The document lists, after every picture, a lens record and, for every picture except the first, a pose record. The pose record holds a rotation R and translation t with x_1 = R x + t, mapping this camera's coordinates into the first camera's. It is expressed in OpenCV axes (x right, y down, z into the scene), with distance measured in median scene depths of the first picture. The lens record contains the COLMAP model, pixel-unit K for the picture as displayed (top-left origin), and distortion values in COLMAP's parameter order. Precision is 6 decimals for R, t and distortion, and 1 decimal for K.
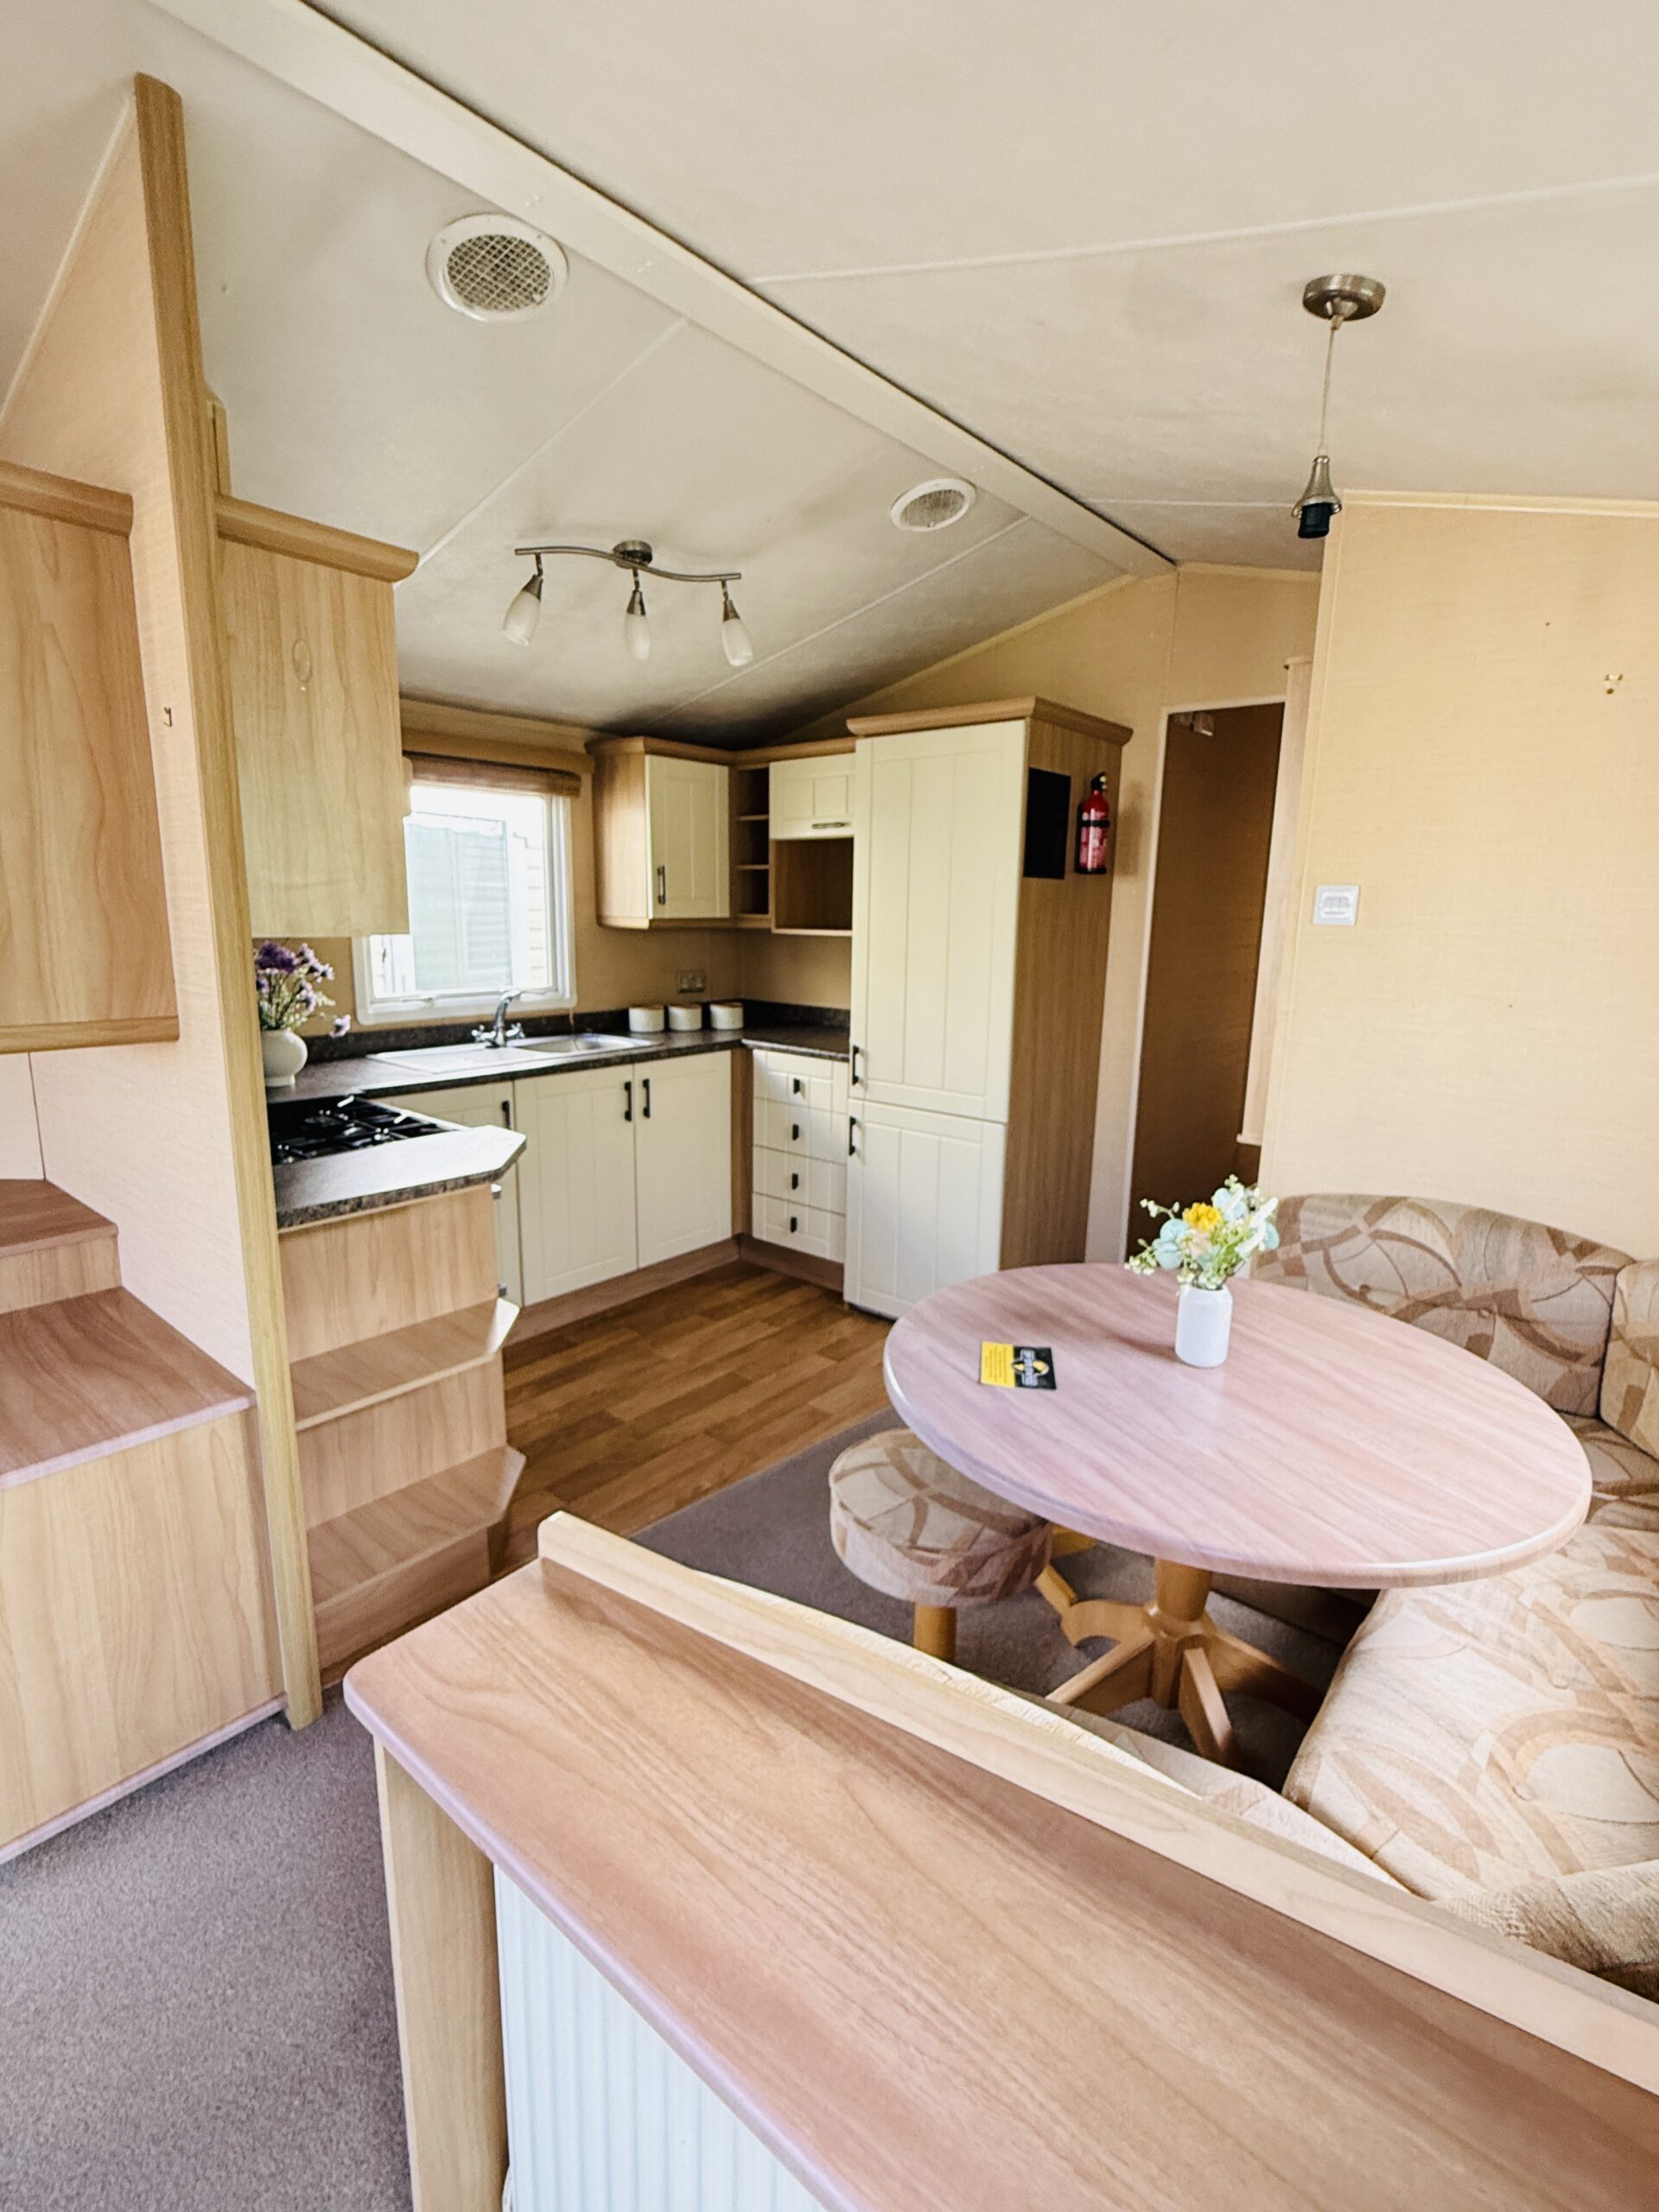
lens RADIAL K [[1017.2, 0, 848.9], [0, 1017.2, 1103.6], [0, 0, 1]] dist [-0.000410, -0.000387]
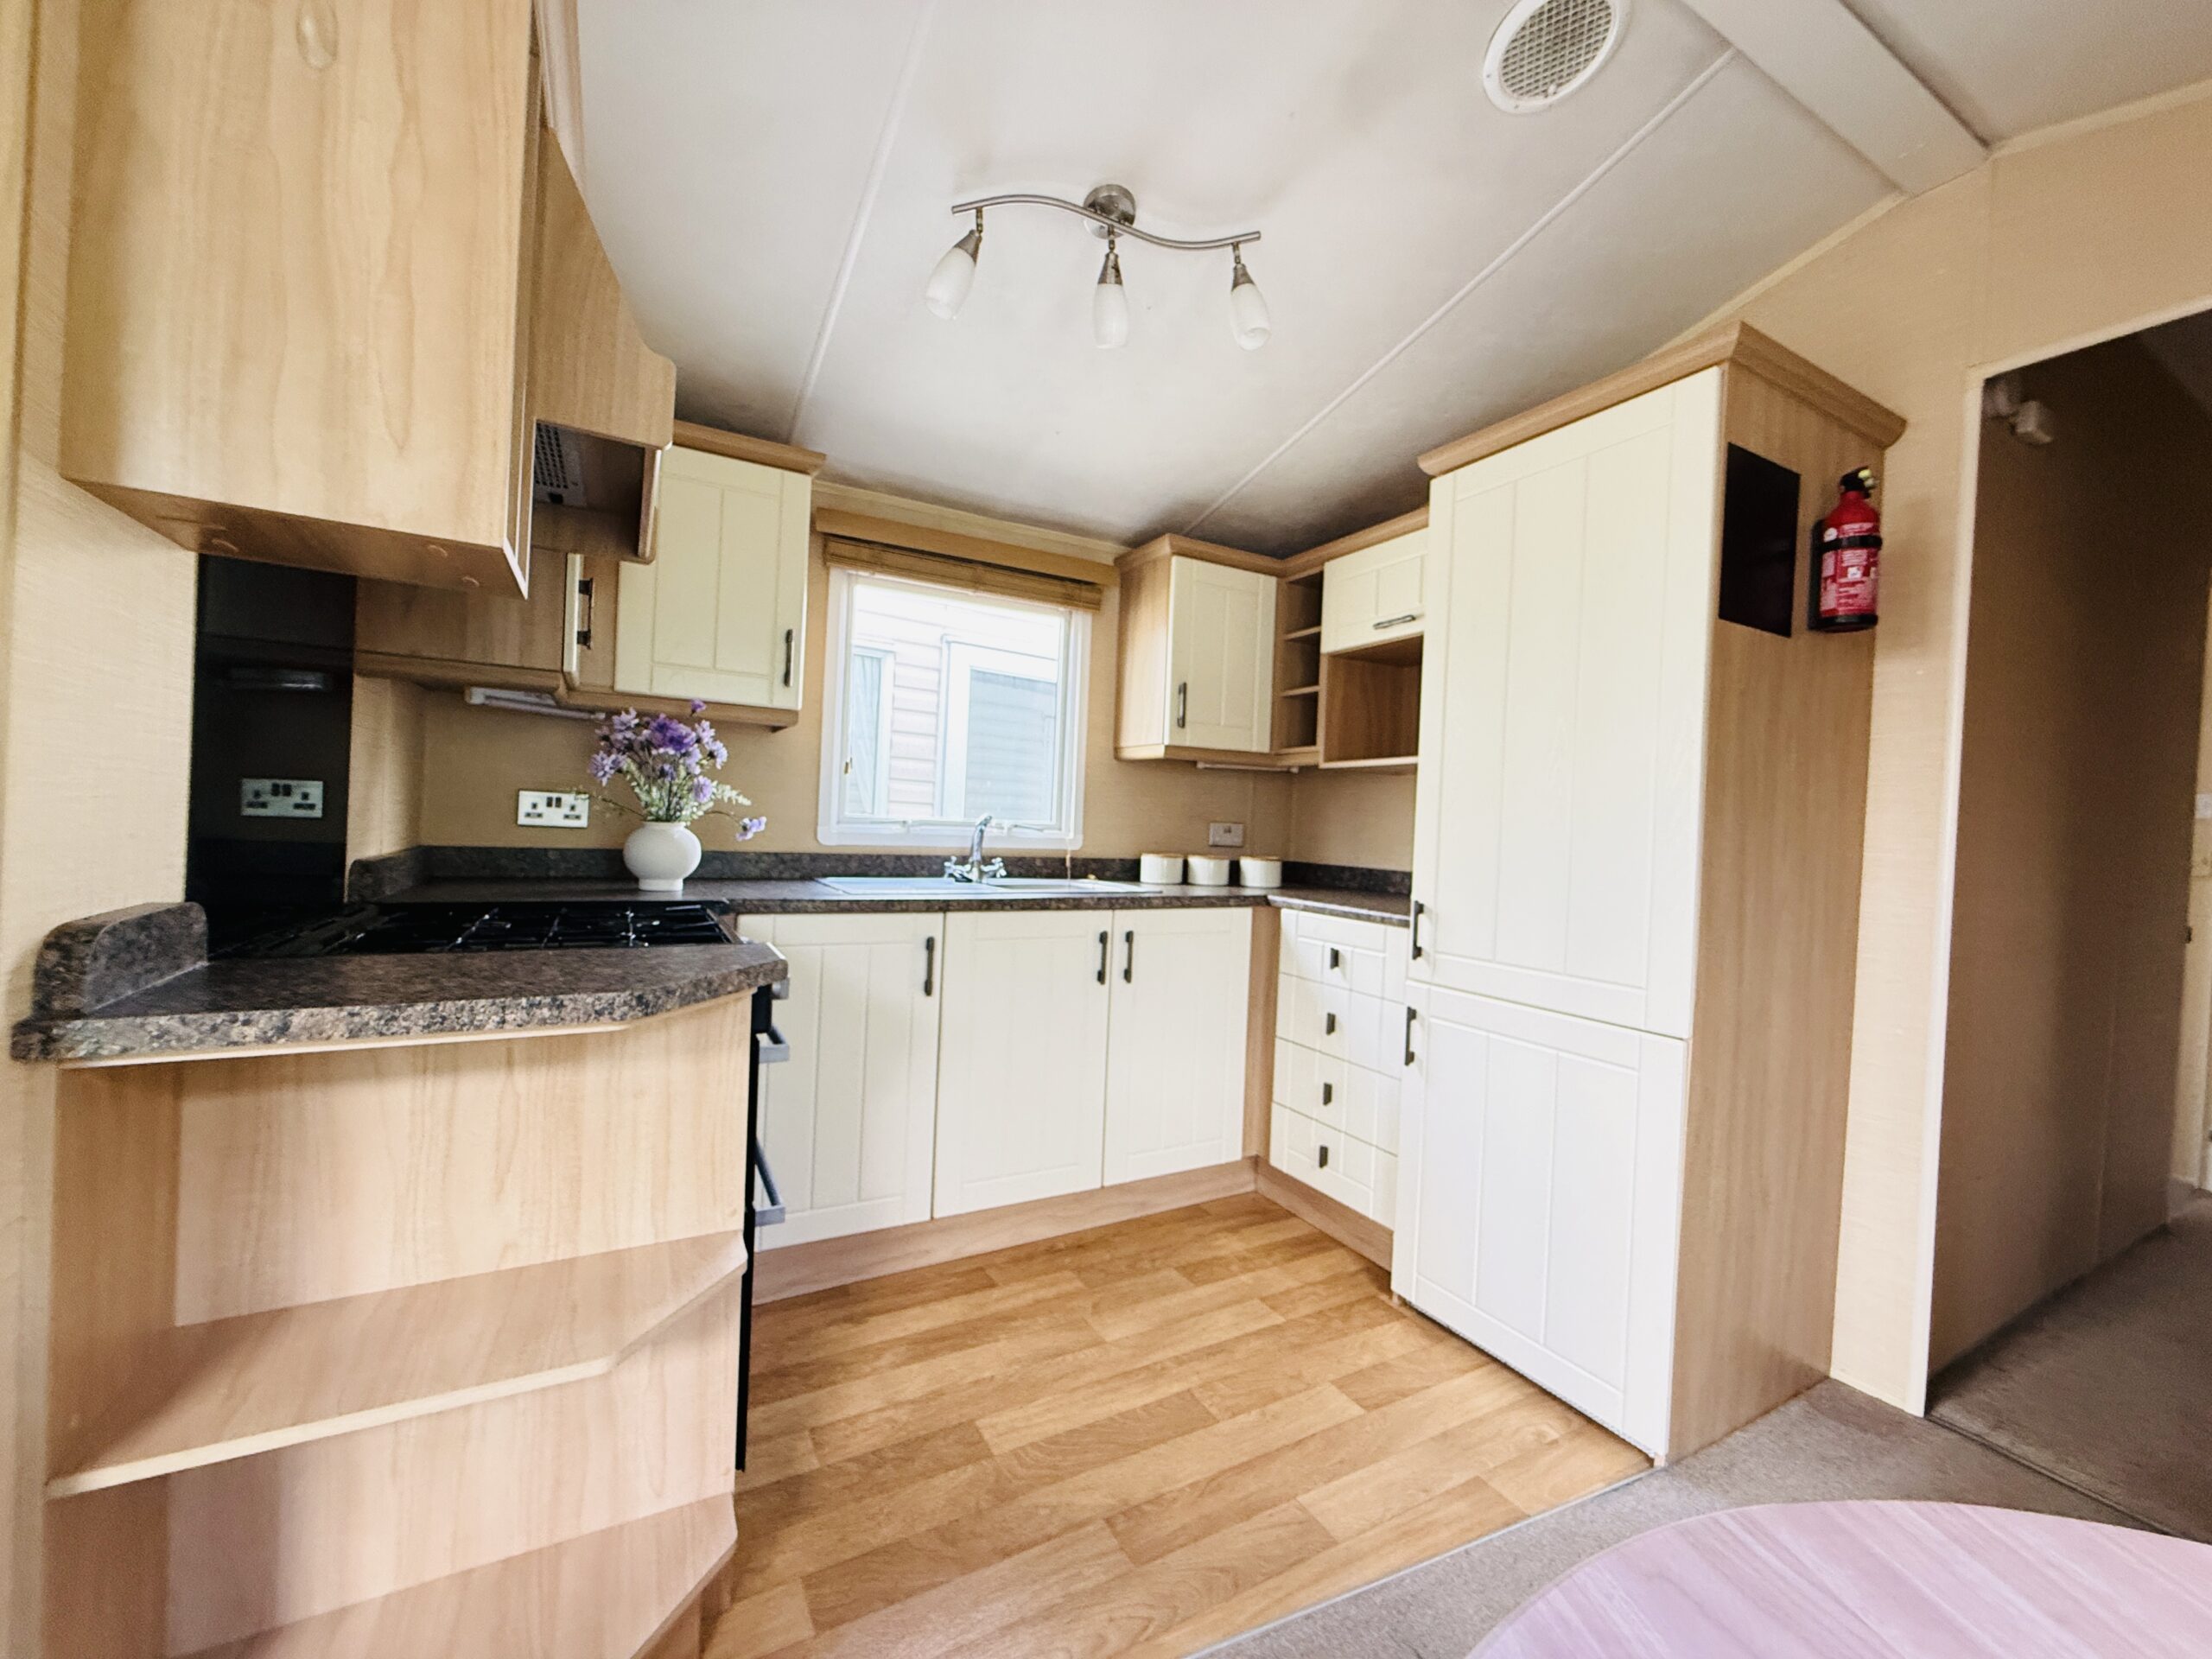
lens RADIAL K [[880.0, 0, 1102.1], [0, 880.0, 832.4], [0, 0, 1]] dist [-0.000965, 0.000544]
pose [[0.927889, 0.024146, -0.372073, 0.027185], [-0.095477, 0.980016, -0.174505, 0.020467], [0.360424, 0.197446, 0.911652, 0.364799]]
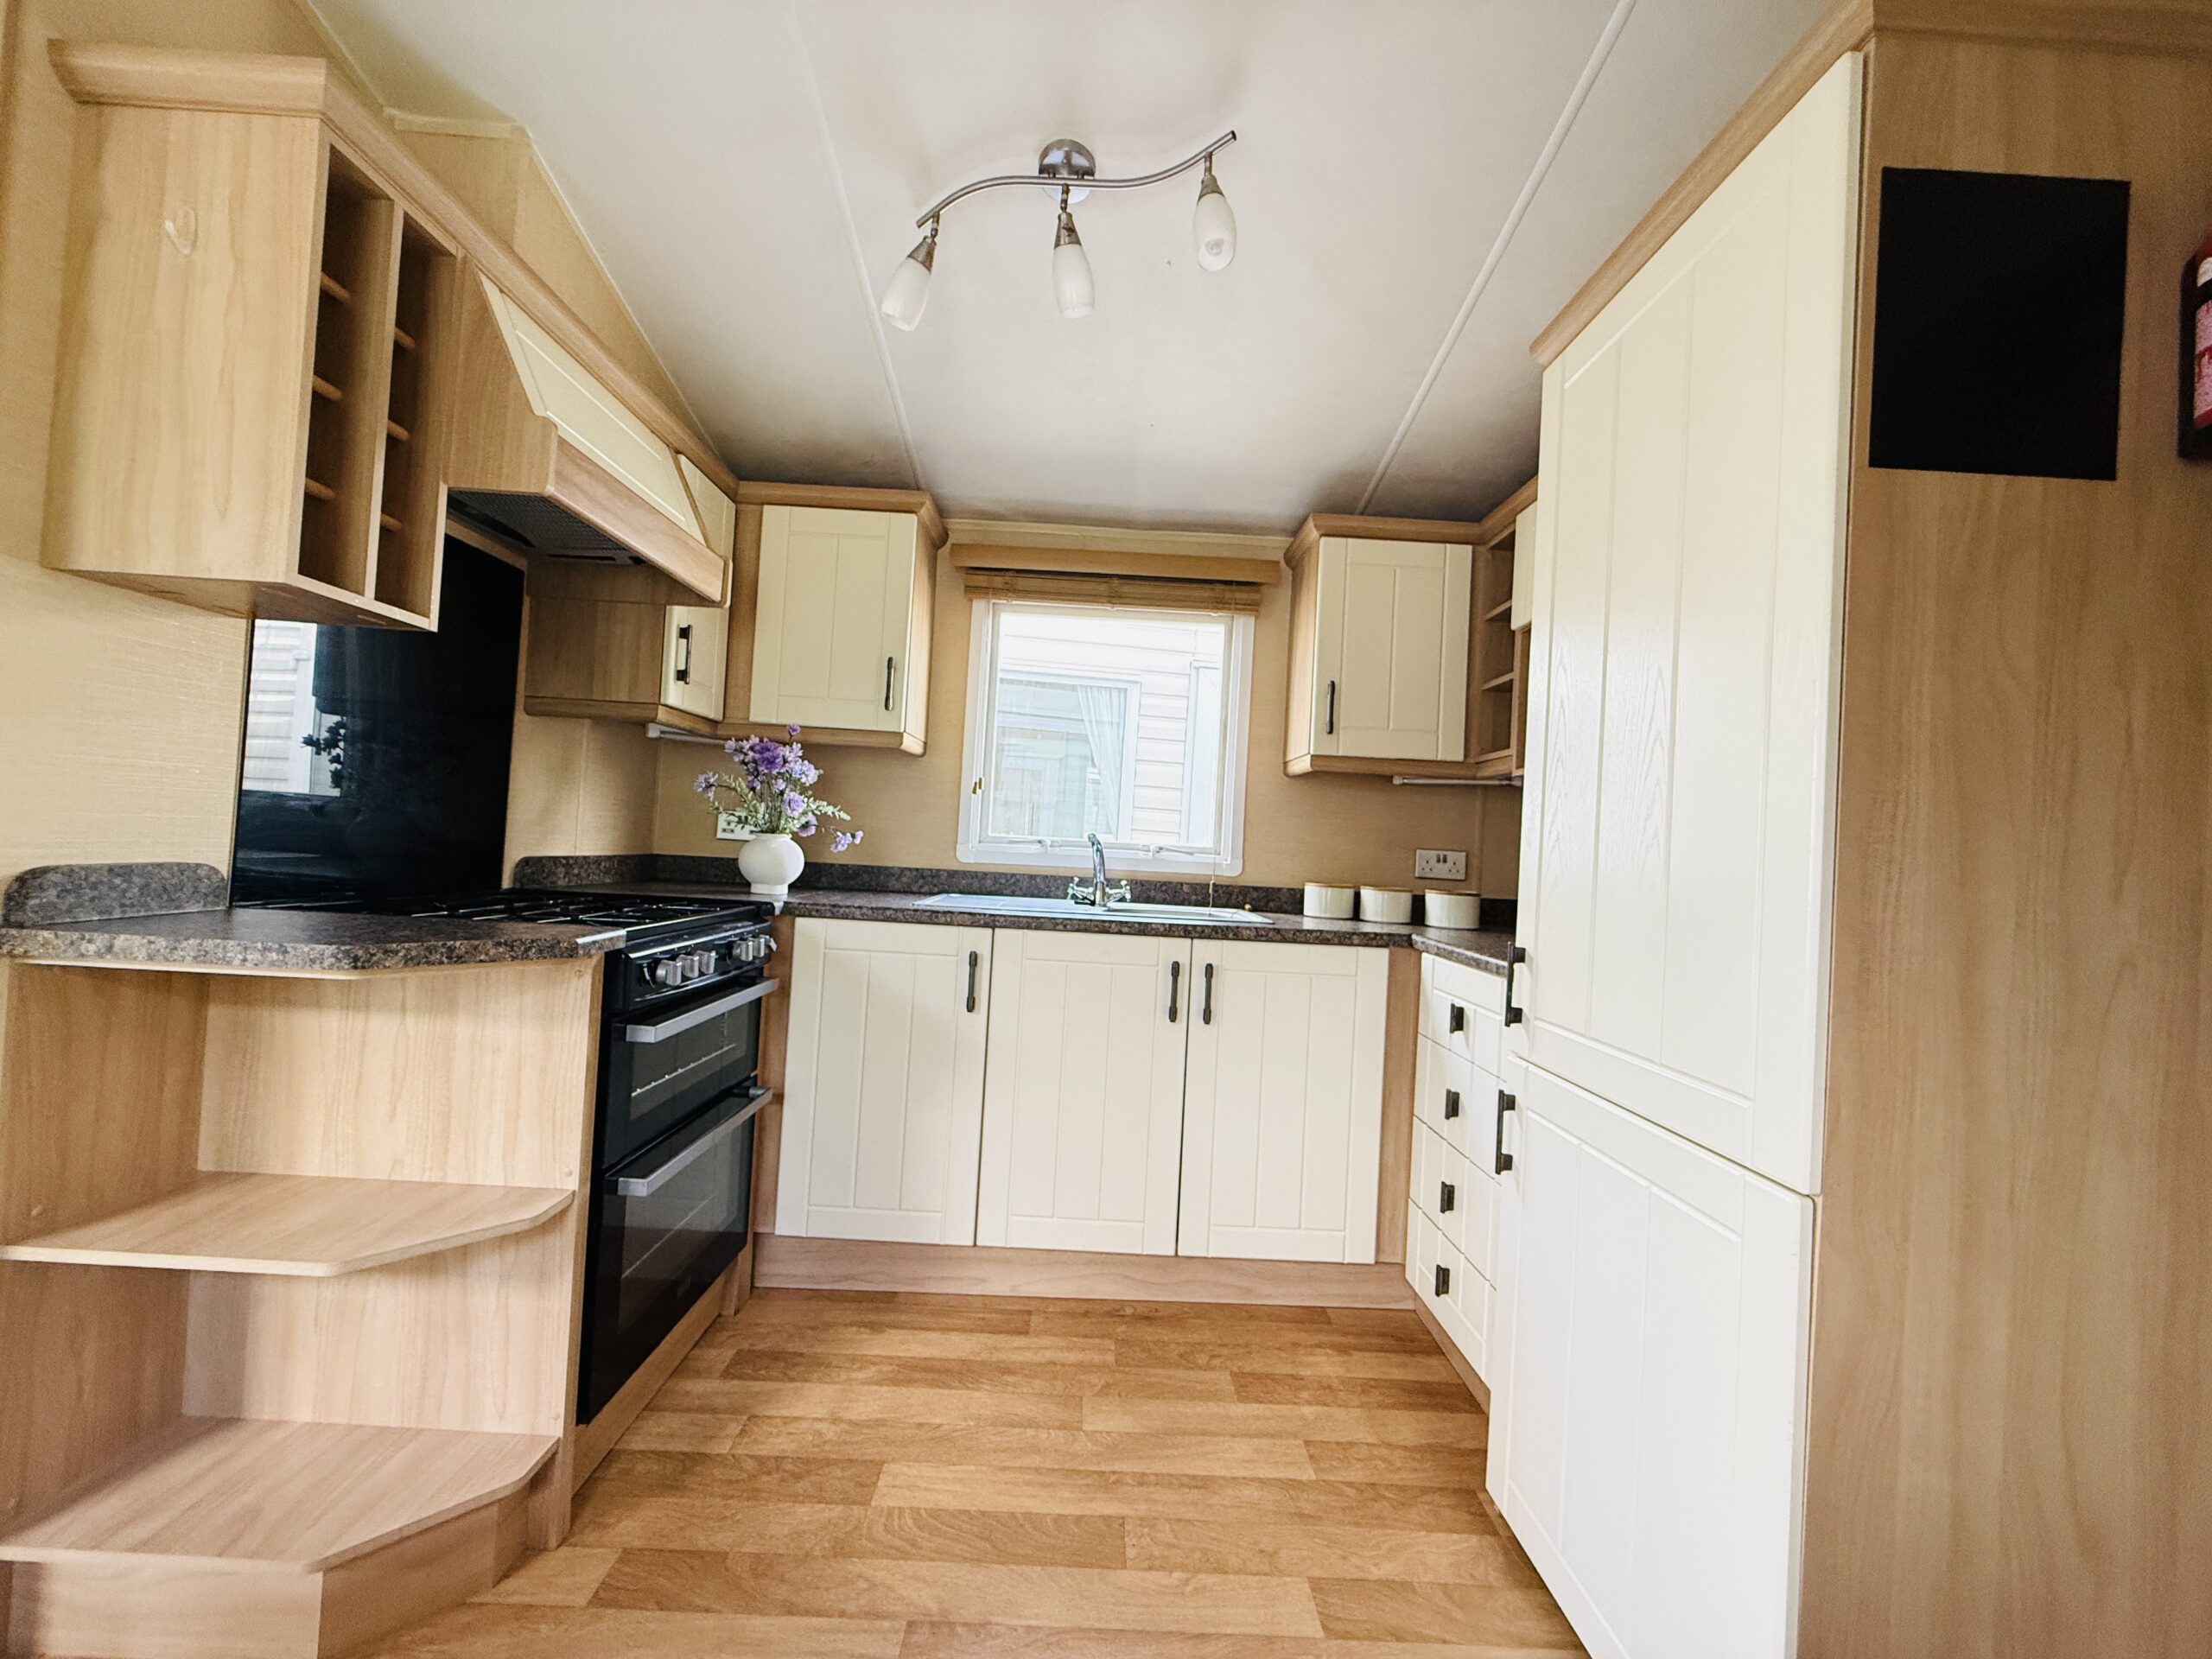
lens RADIAL K [[880.0, 0, 1102.1], [0, 880.0, 832.4], [0, 0, 1]] dist [-0.000965, 0.000544]
pose [[0.638653, 0.004719, -0.769480, 0.200256], [-0.190080, 0.969960, -0.151815, -0.006916], [0.745648, 0.243220, 0.620365, 0.556274]]
